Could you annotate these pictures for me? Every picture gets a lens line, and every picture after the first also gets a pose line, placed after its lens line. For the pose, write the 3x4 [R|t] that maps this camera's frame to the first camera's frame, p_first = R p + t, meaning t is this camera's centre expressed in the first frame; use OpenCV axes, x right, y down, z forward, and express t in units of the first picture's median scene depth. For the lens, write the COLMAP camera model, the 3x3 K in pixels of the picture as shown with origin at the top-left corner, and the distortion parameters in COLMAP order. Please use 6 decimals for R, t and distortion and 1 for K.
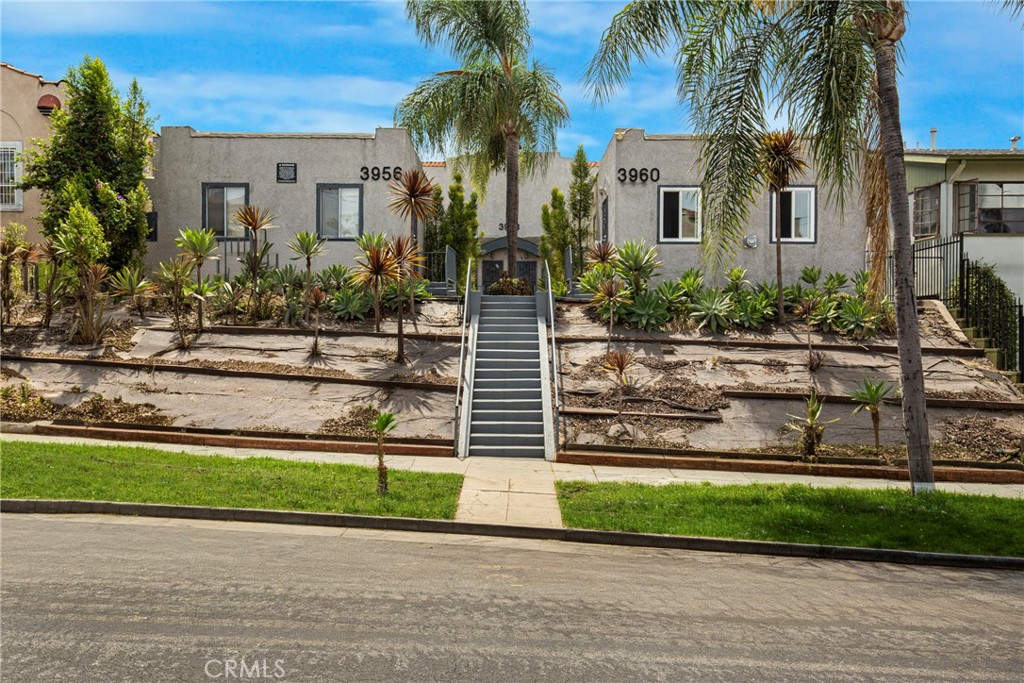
lens RADIAL K [[822.7, 0, 512.0], [0, 822.7, 341.5], [0, 0, 1]] dist [0.009367, 0.000801]
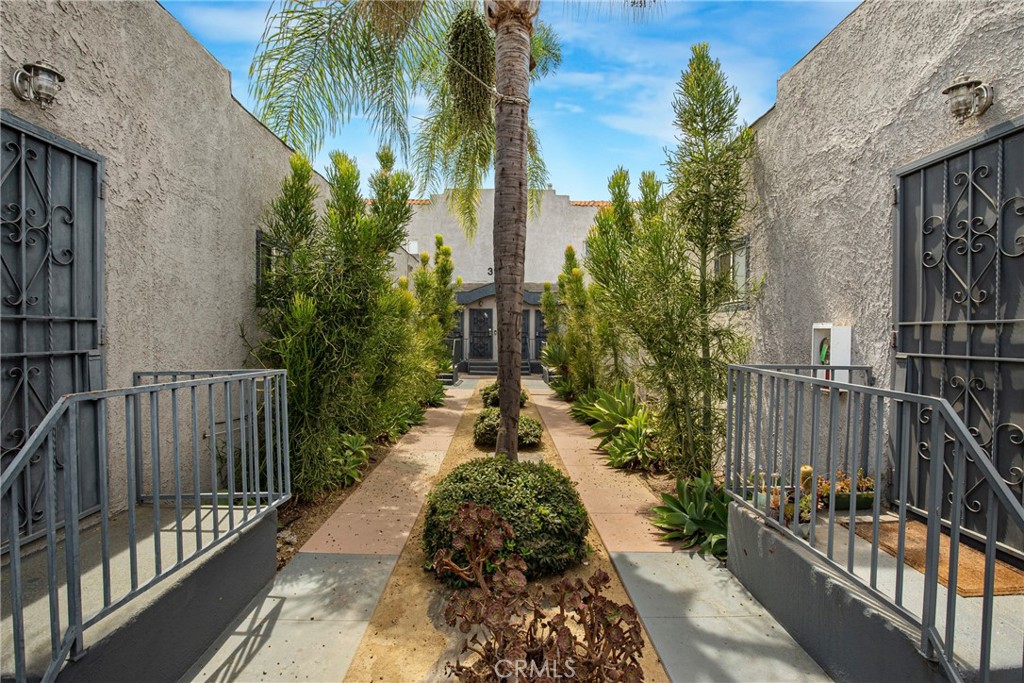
lens RADIAL K [[472.3, 0, 512.0], [0, 472.3, 341.5], [0, 0, 1]] dist [-0.033769, 0.000470]
pose [[0.999668, -0.000302, 0.025759, -0.006229], [0.000078, 0.999962, 0.008700, -0.154853], [-0.025761, -0.008696, 0.999630, 1.114280]]
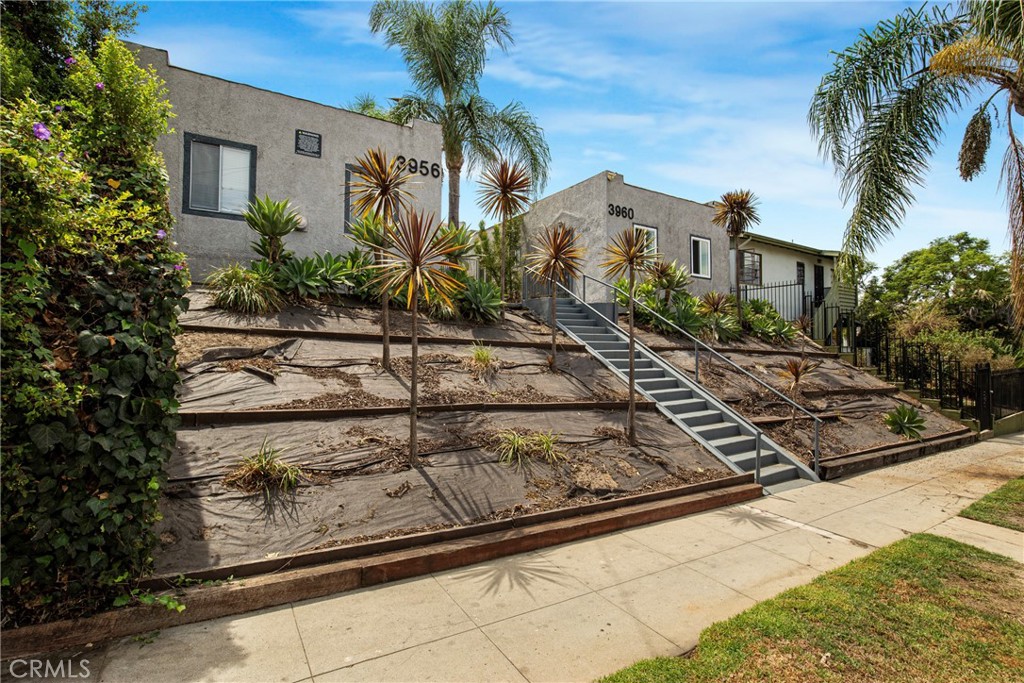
lens RADIAL K [[472.3, 0, 512.0], [0, 472.3, 341.5], [0, 0, 1]] dist [-0.033769, 0.000470]
pose [[0.840047, 0.004133, 0.542497, -0.403880], [0.002931, 0.999922, -0.012157, -0.004383], [-0.542505, 0.011803, 0.839970, 0.580435]]
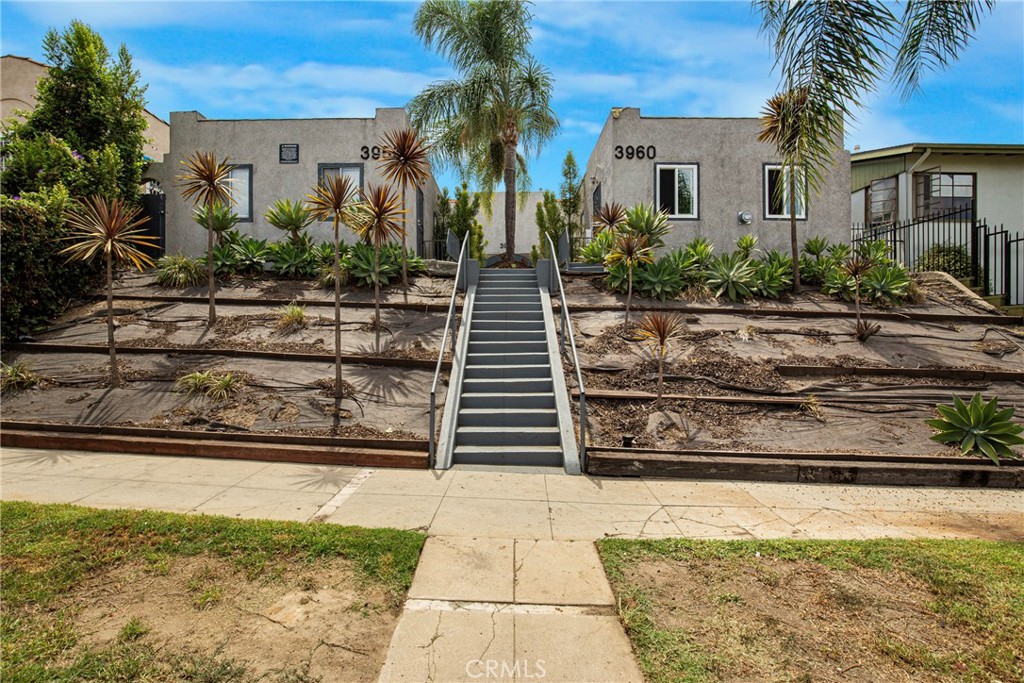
lens RADIAL K [[472.3, 0, 512.0], [0, 472.3, 341.5], [0, 0, 1]] dist [-0.033769, 0.000470]
pose [[0.999958, -0.007468, 0.005258, -0.003232], [0.007402, 0.999895, 0.012439, 0.025461], [-0.005350, -0.012399, 0.999909, 0.479501]]
